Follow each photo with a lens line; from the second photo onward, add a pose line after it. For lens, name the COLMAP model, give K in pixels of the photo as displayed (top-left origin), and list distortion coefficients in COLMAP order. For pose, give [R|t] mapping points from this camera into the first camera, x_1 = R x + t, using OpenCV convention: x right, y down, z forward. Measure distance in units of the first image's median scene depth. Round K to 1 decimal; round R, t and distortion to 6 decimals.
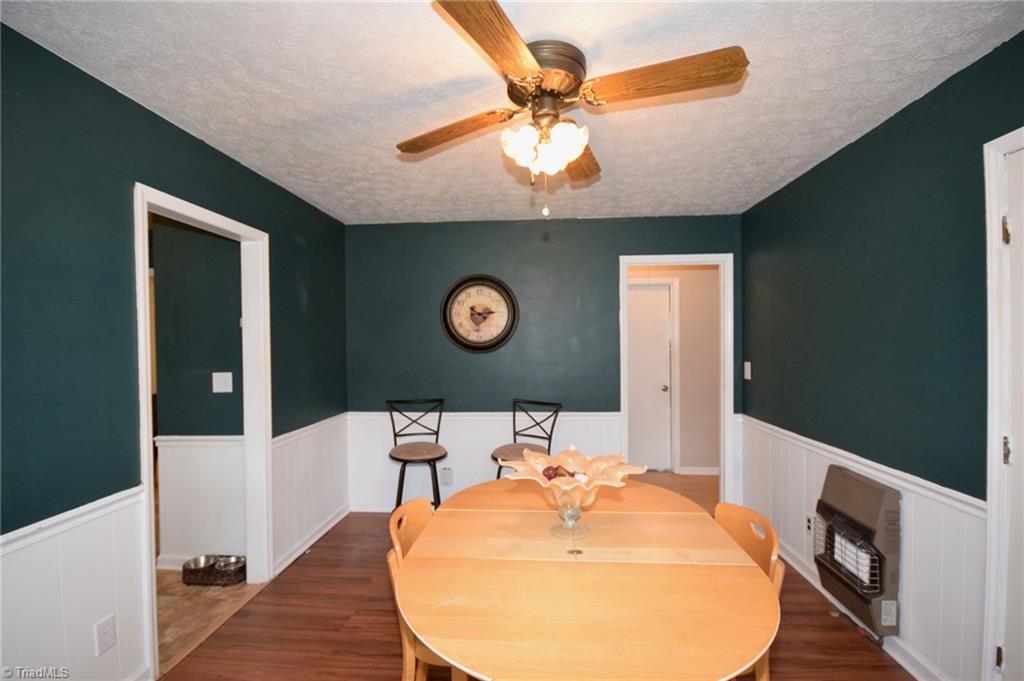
lens RADIAL K [[456.0, 0, 512.0], [0, 456.0, 340.5], [0, 0, 1]] dist [0.000836, 0.000075]
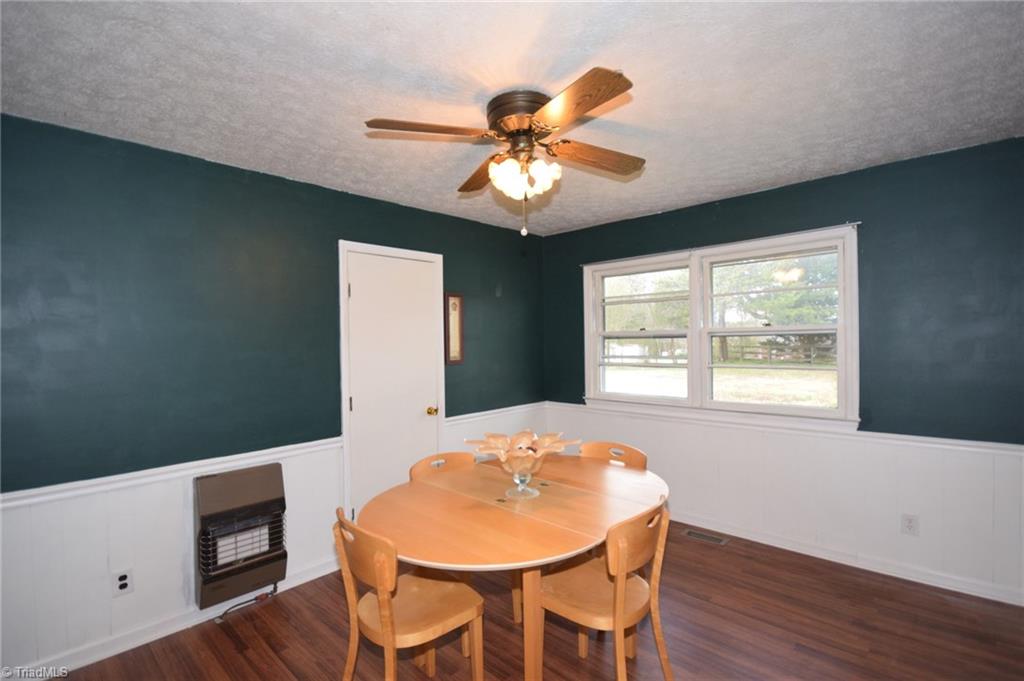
lens RADIAL K [[477.6, 0, 512.0], [0, 477.6, 340.5], [0, 0, 1]] dist [-0.000413, -0.000043]
pose [[-0.763195, 0.021148, 0.645822, -0.559989], [0.025536, 0.999671, -0.002559, -0.001766], [-0.645664, 0.014539, -0.763484, 1.594380]]
